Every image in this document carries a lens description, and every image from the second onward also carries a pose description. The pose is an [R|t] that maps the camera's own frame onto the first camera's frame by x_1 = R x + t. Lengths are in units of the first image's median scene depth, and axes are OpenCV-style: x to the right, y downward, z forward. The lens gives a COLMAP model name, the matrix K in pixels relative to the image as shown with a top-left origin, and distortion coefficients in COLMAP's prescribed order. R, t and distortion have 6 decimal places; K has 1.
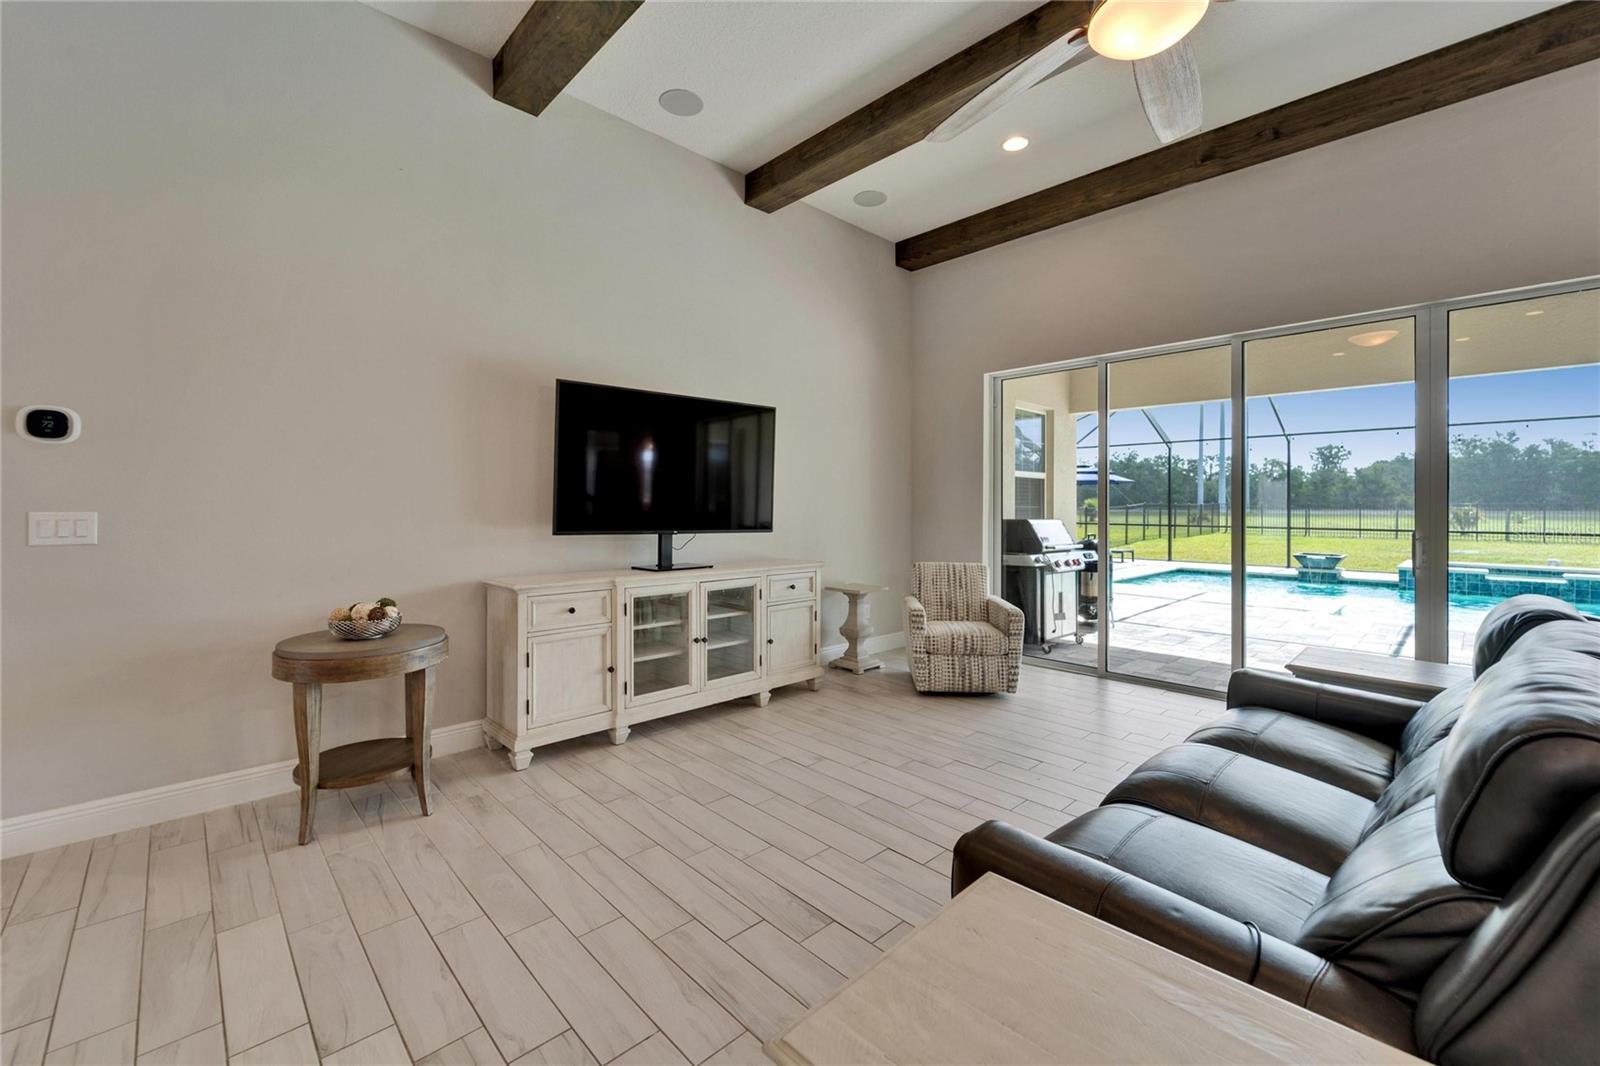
lens RADIAL K [[654.9, 0, 791.0], [0, 654.9, 504.7], [0, 0, 1]] dist [0.001770, -0.000729]
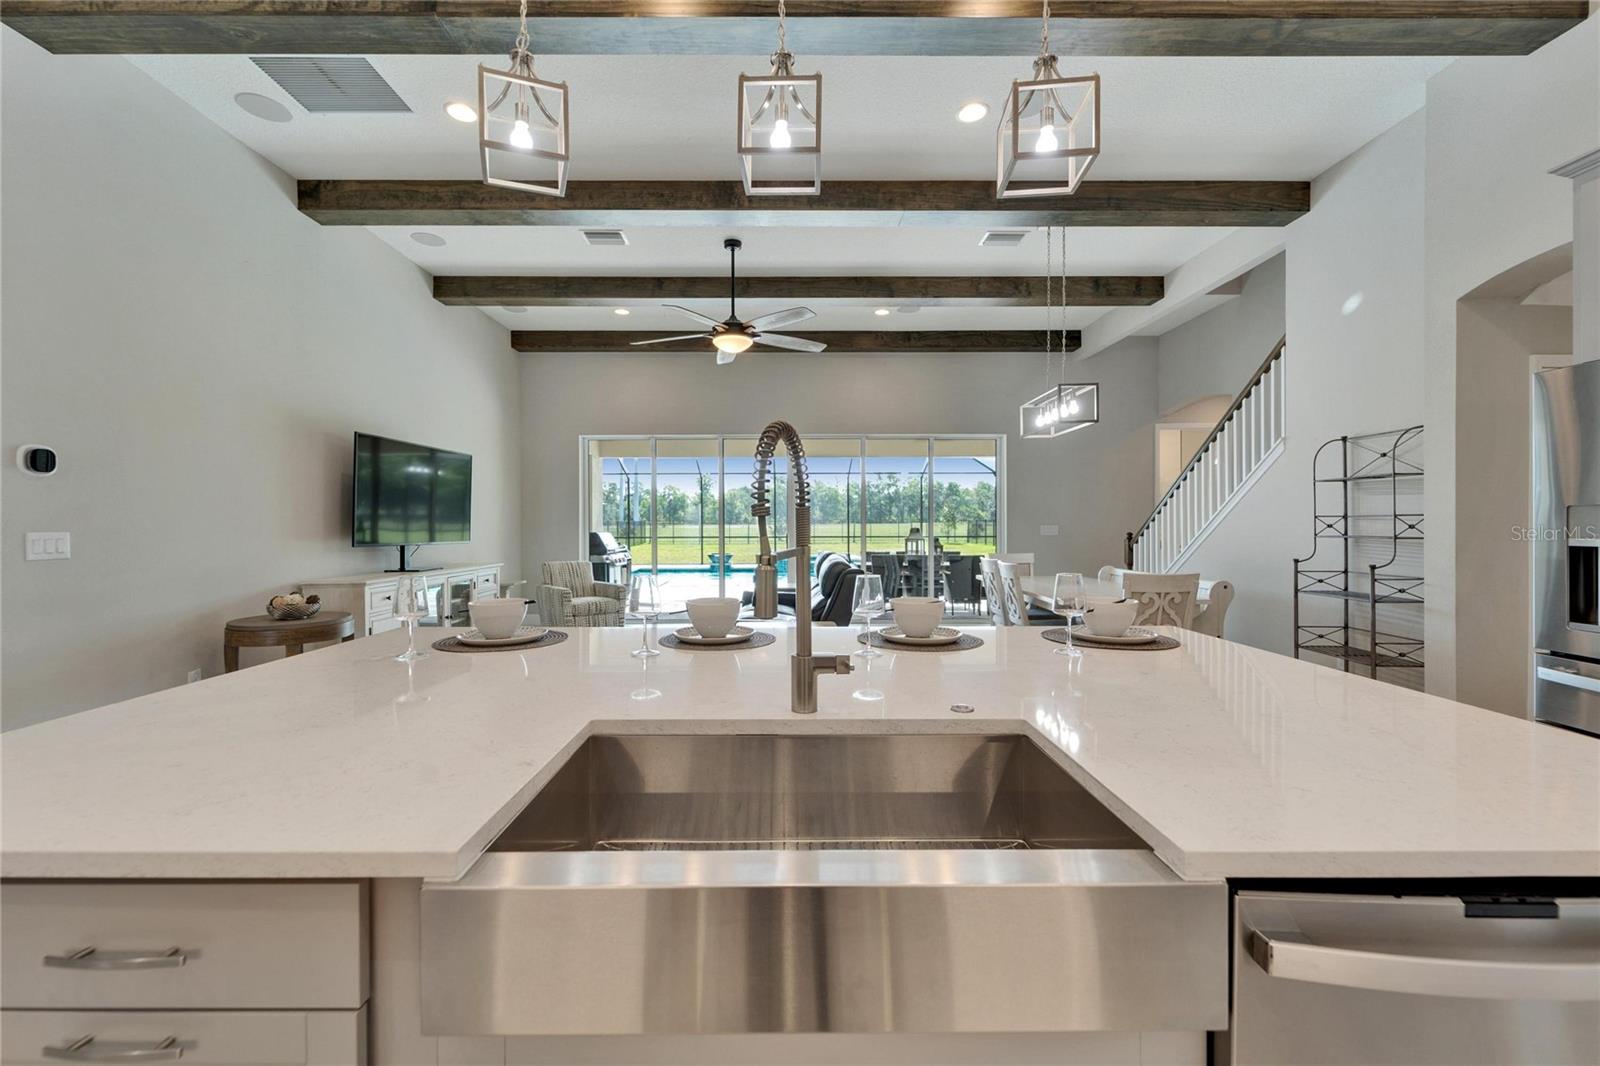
lens RADIAL K [[654.9, 0, 786.6], [0, 654.9, 524.3], [0, 0, 1]] dist [0.001770, -0.000729]
pose [[0.683627, -0.007311, 0.729795, -0.454949], [0.005203, 0.999973, 0.005144, -0.001493], [-0.729813, 0.000280, 0.683647, -0.355741]]
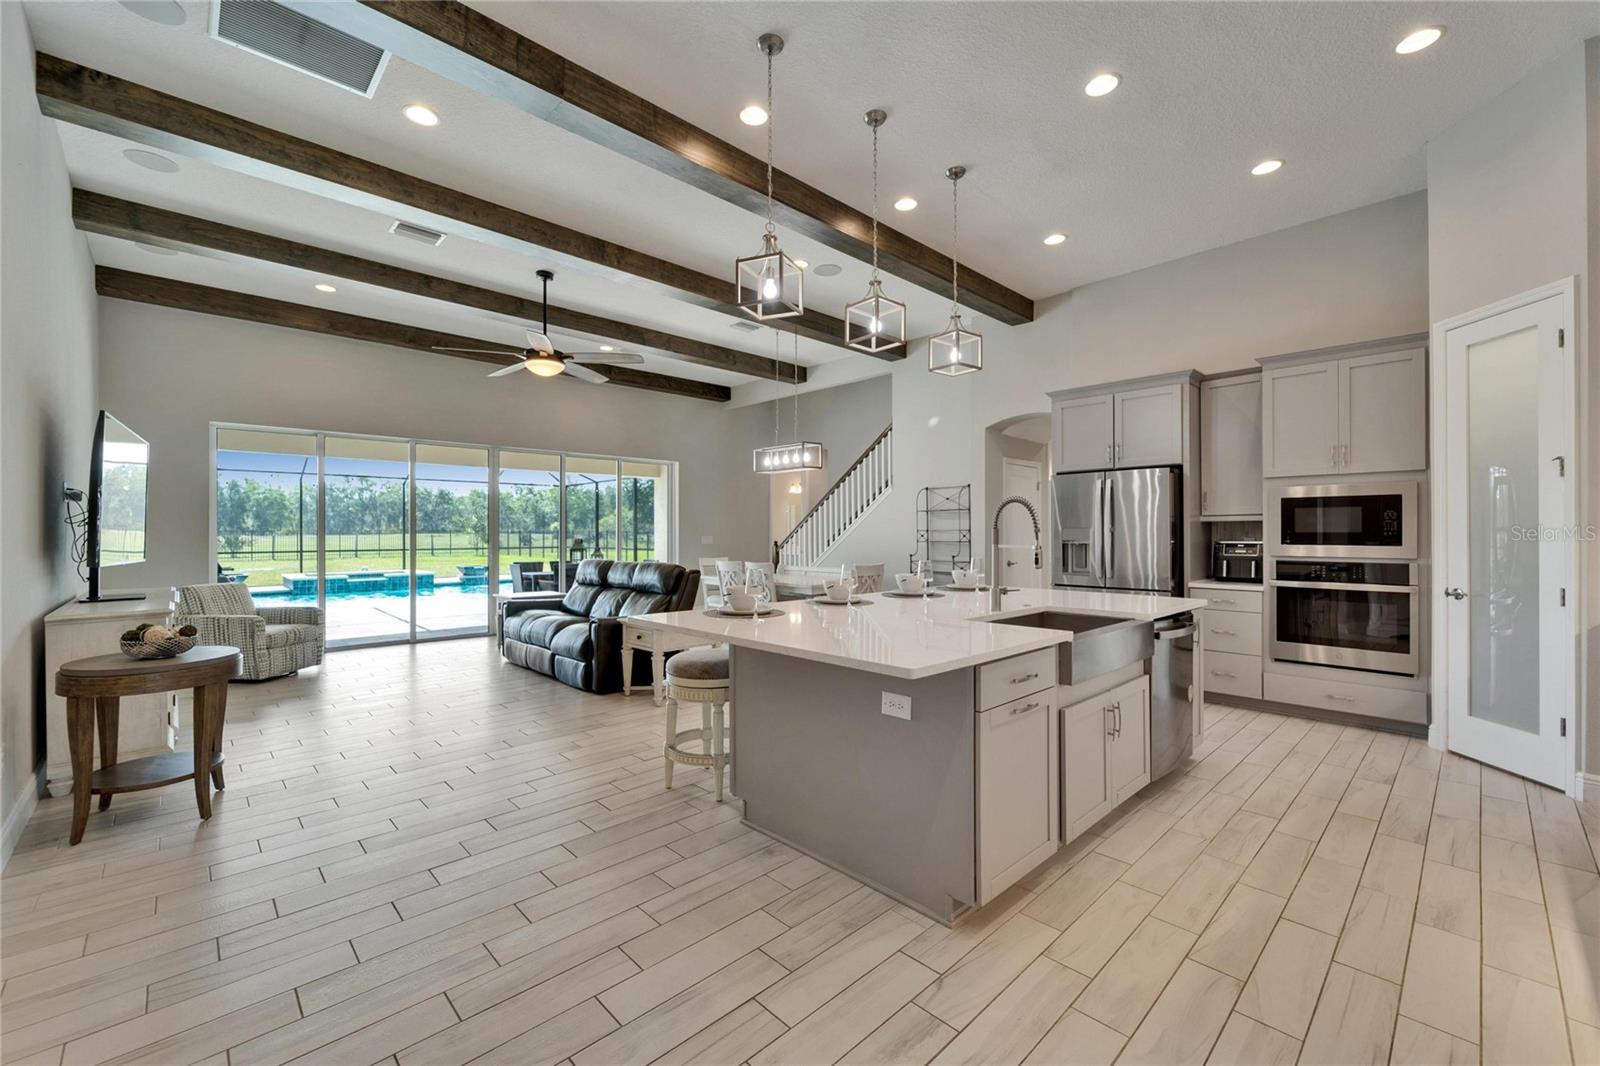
lens RADIAL K [[654.9, 0, 799.8], [0, 654.9, 526.3], [0, 0, 1]] dist [0.001770, -0.000729]
pose [[-0.008328, 0.006255, 0.999946, -0.838865], [0.001418, 0.999980, -0.006243, -0.004072], [-0.999964, 0.001366, -0.008337, -0.035572]]
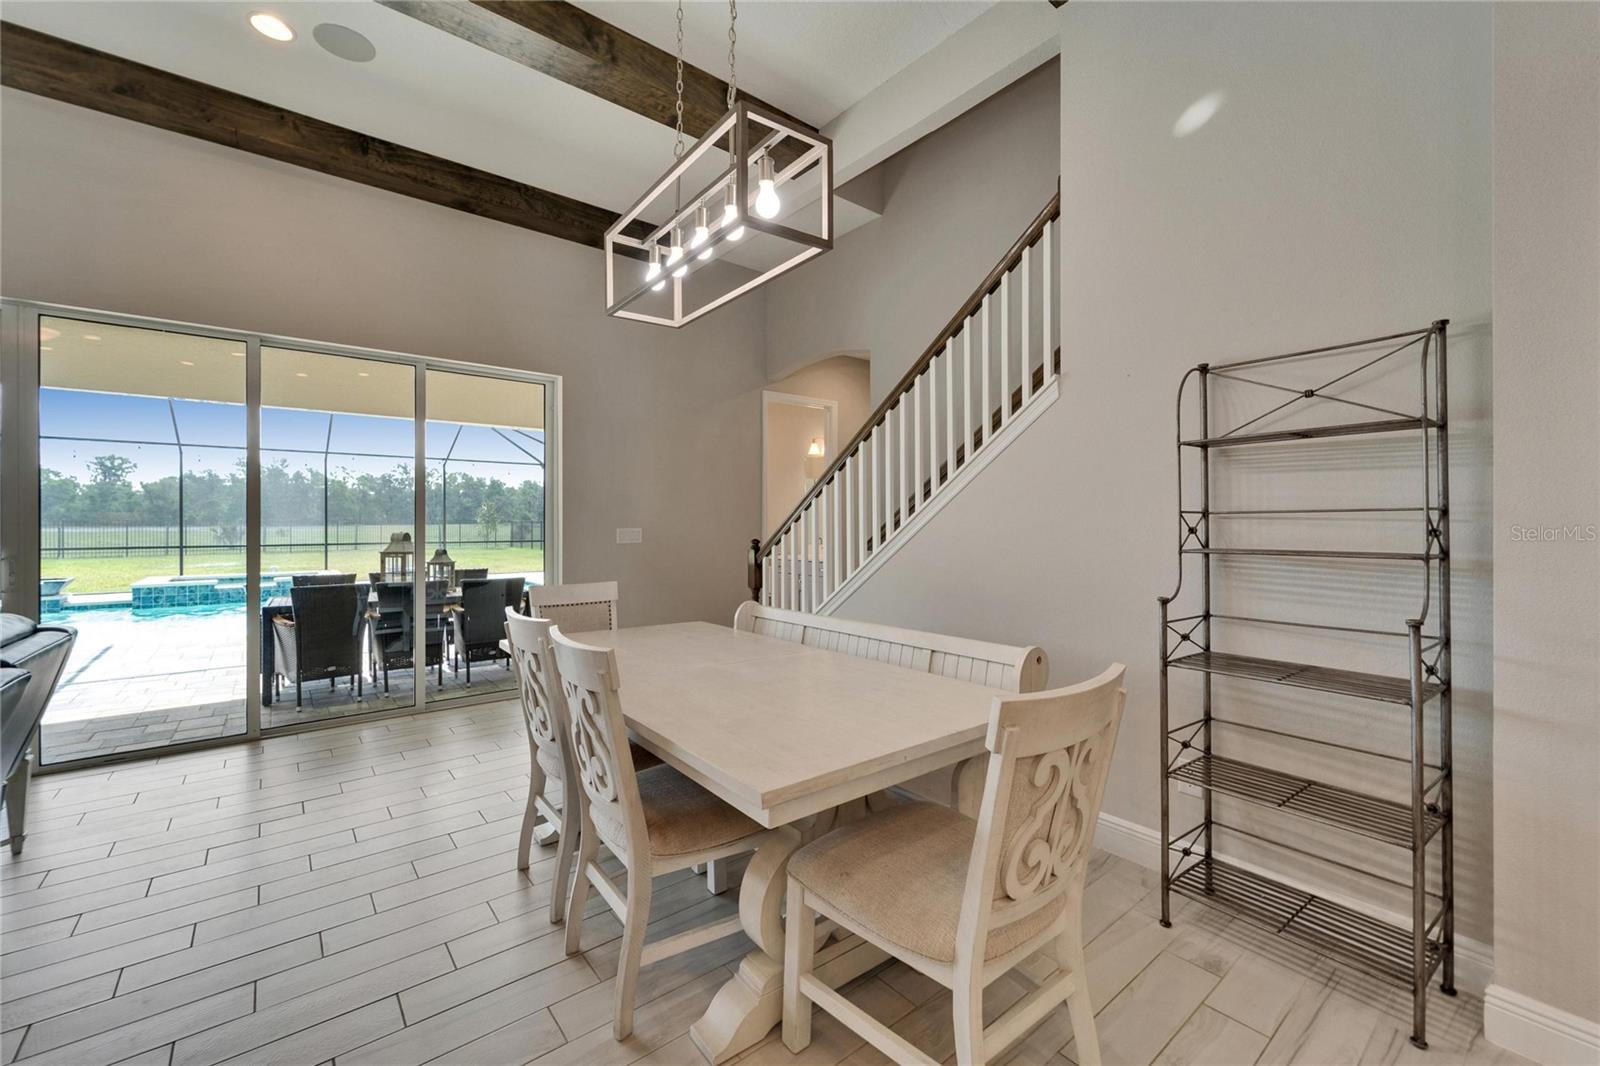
lens RADIAL K [[654.9, 0, 789.5], [0, 654.9, 523.7], [0, 0, 1]] dist [0.001770, -0.000729]
pose [[0.084504, -0.004460, 0.996413, 0.094892], [0.000919, 0.999990, 0.004398, 0.001334], [-0.996423, 0.000544, 0.084507, -0.093716]]
